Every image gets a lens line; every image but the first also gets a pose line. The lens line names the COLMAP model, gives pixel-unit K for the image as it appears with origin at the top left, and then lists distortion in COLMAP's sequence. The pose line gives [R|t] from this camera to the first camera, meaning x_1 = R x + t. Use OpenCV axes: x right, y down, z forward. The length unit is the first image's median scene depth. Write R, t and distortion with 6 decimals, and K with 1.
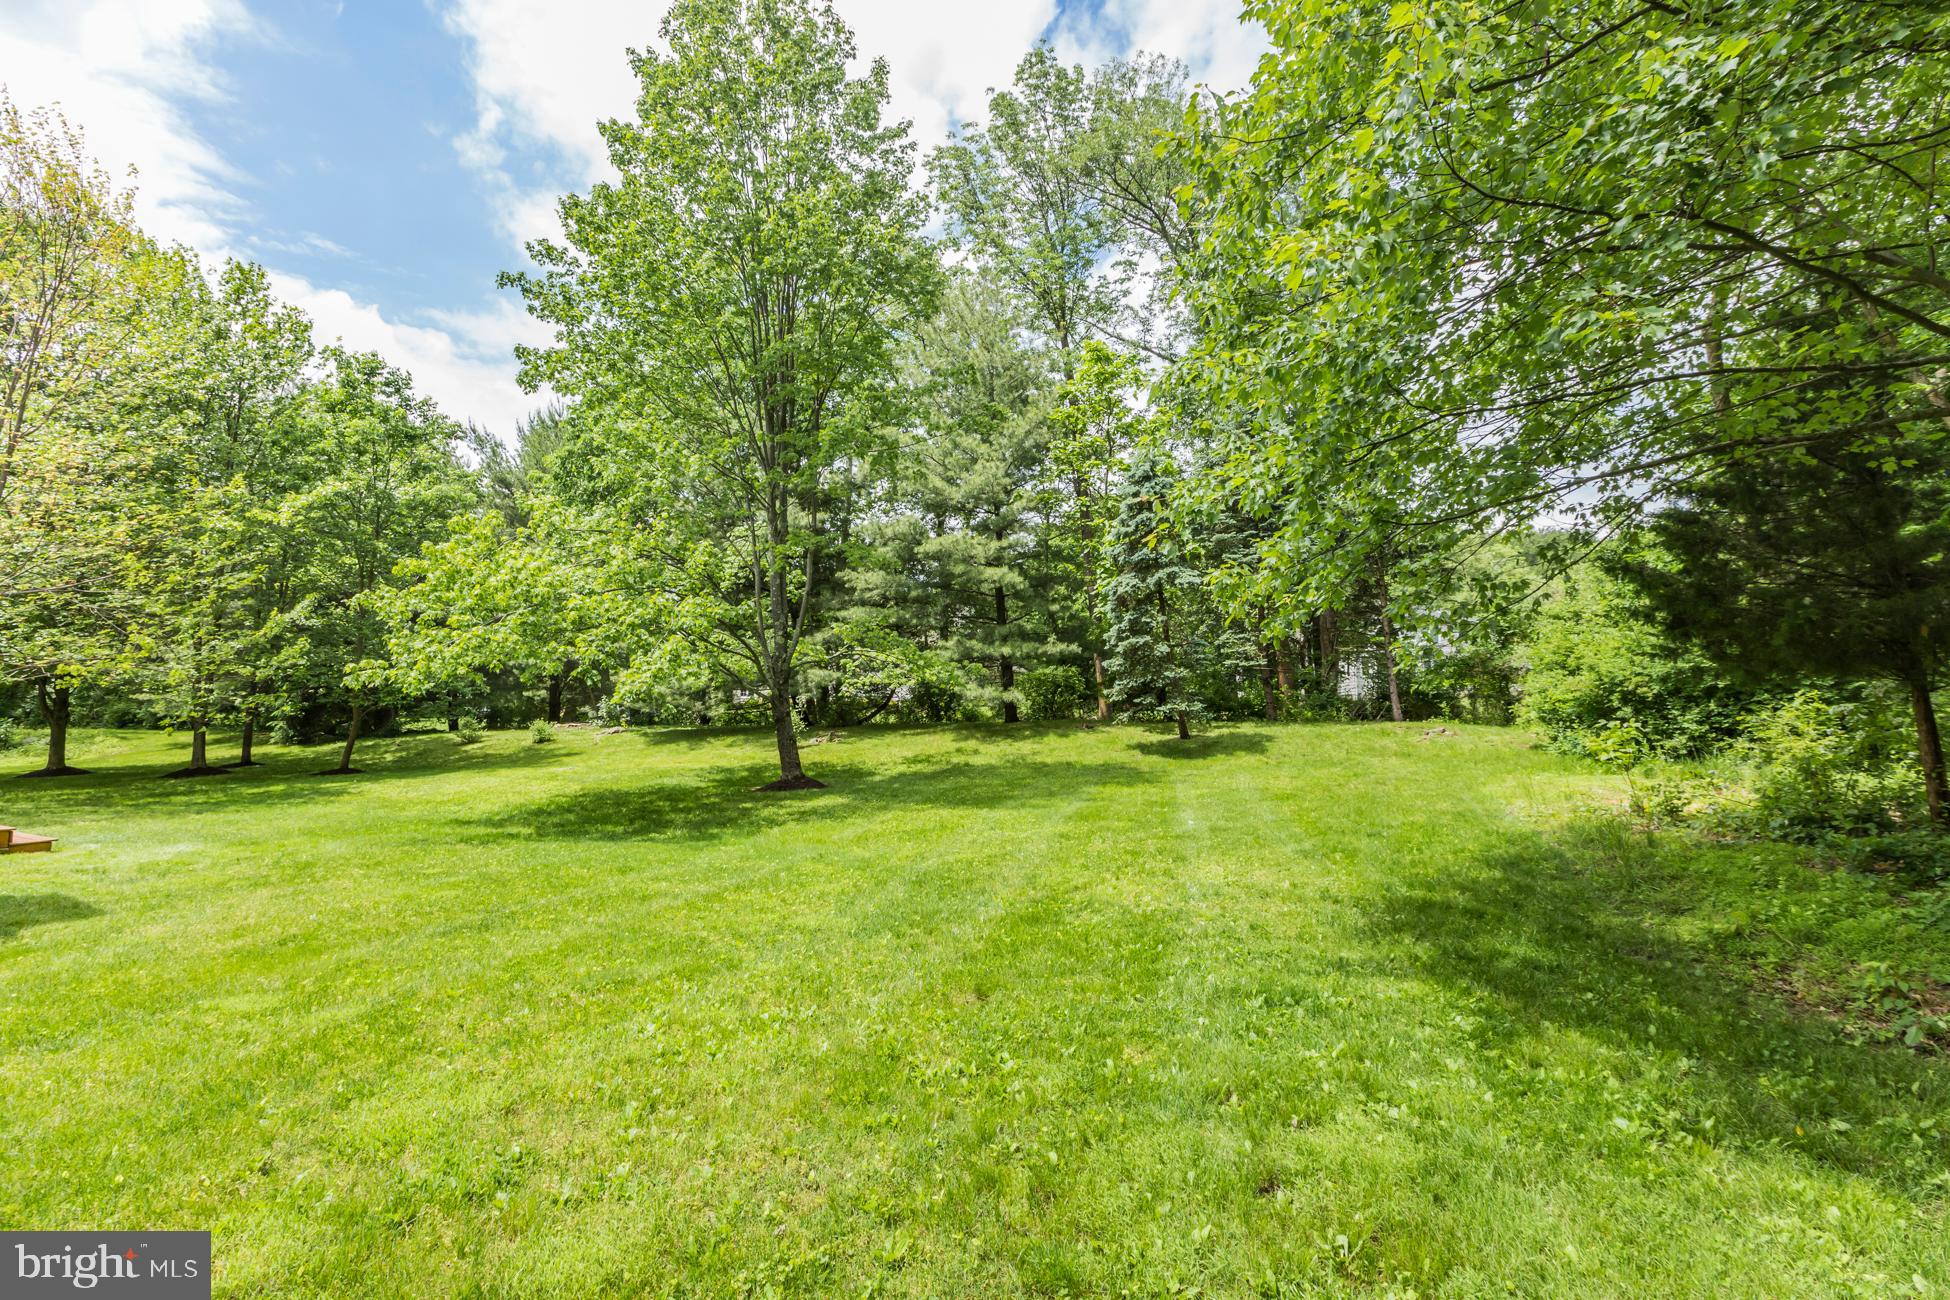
lens RADIAL K [[903.2, 0, 975.0], [0, 903.2, 650.0], [0, 0, 1]] dist [-0.002553, 0.005872]
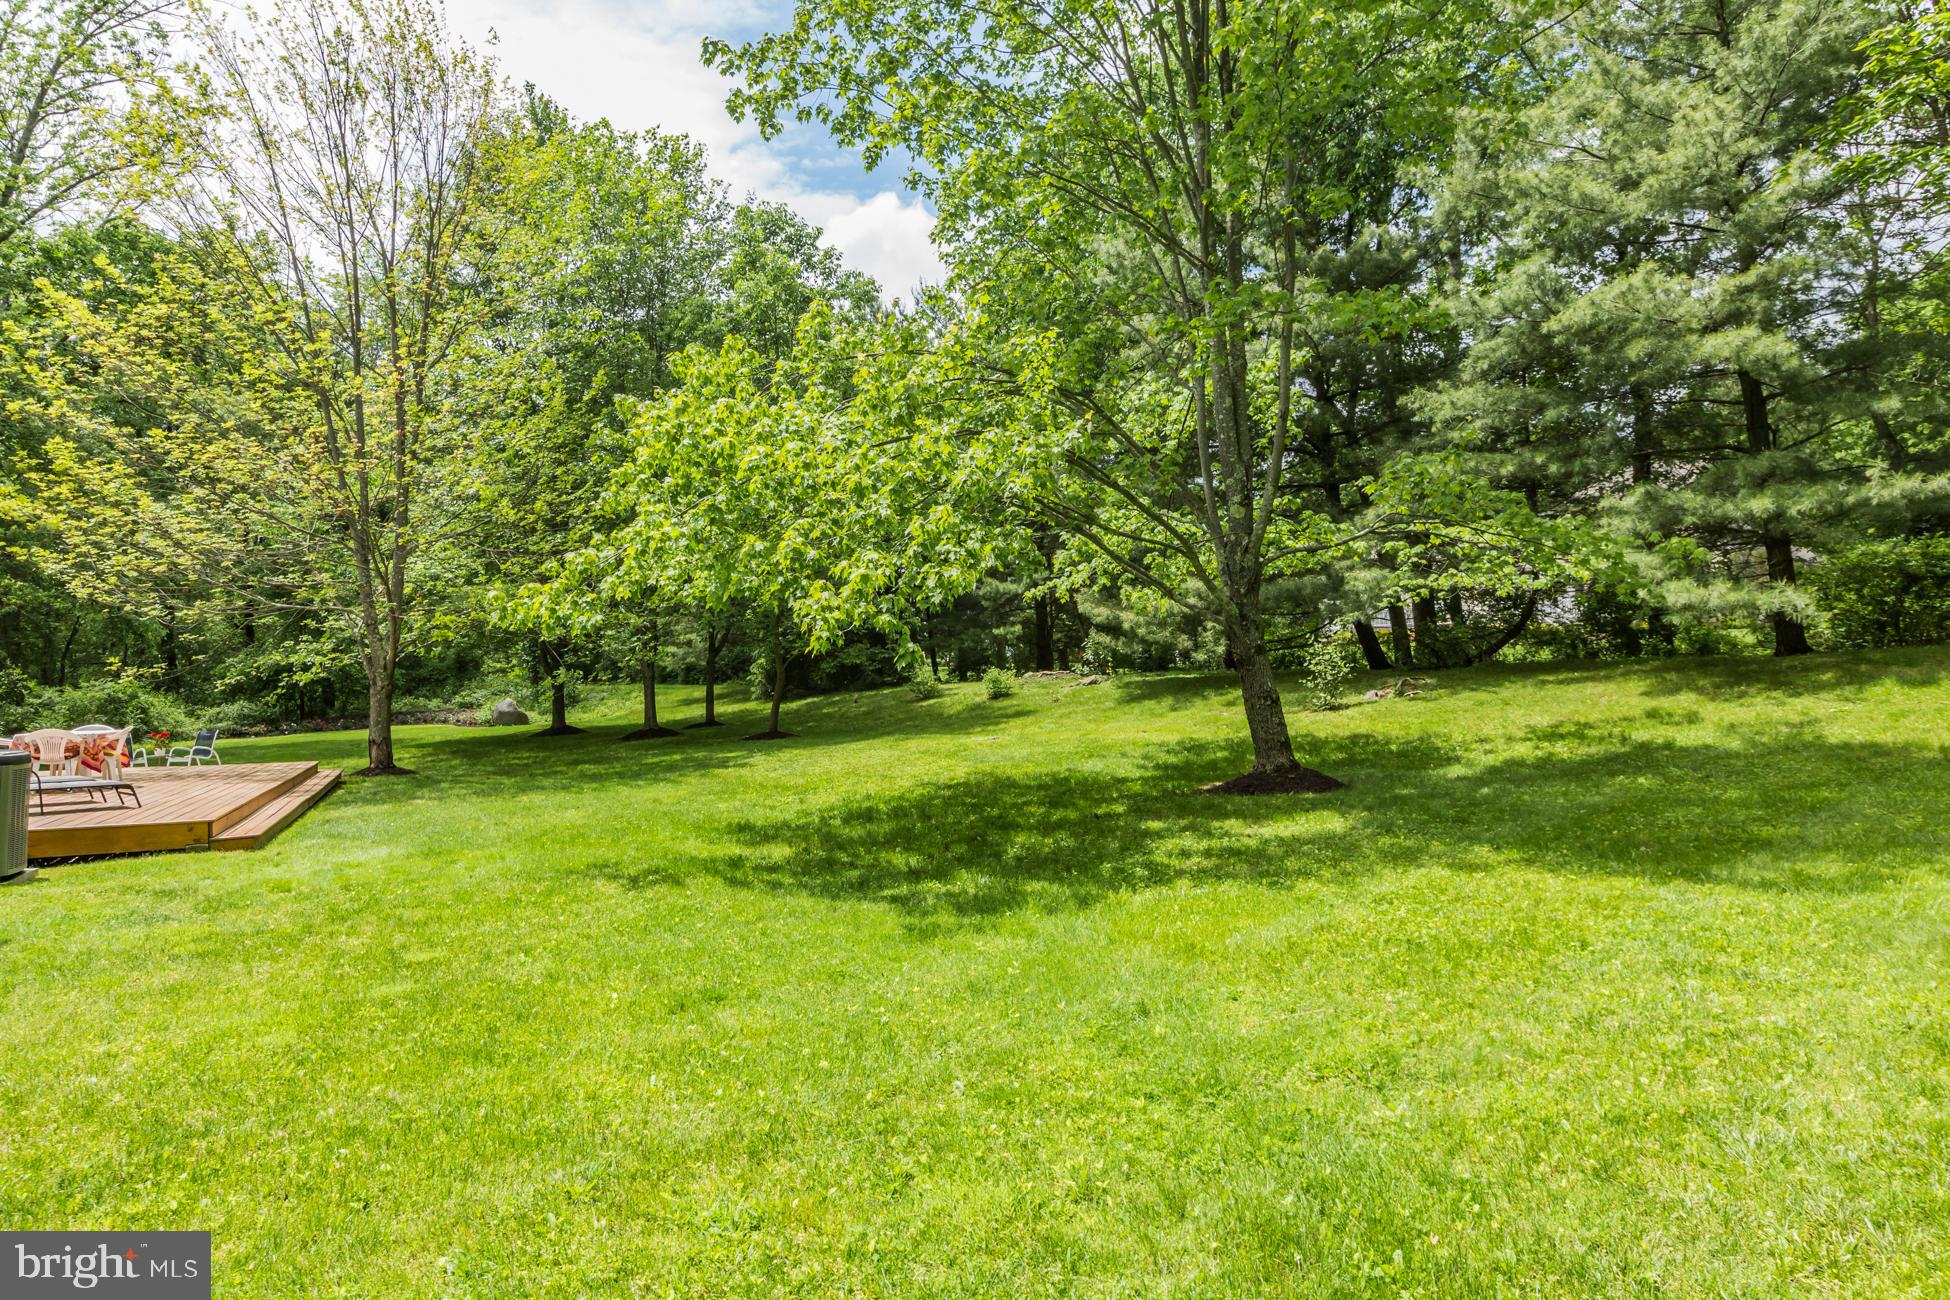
lens RADIAL K [[1145.9, 0, 975.0], [0, 1145.9, 650.0], [0, 0, 1]] dist [0.005928, -0.018550]
pose [[0.817153, -0.025796, -0.575844, 0.039196], [0.066204, 0.996587, 0.049303, 0.018378], [0.572607, -0.078411, 0.816072, 0.257353]]
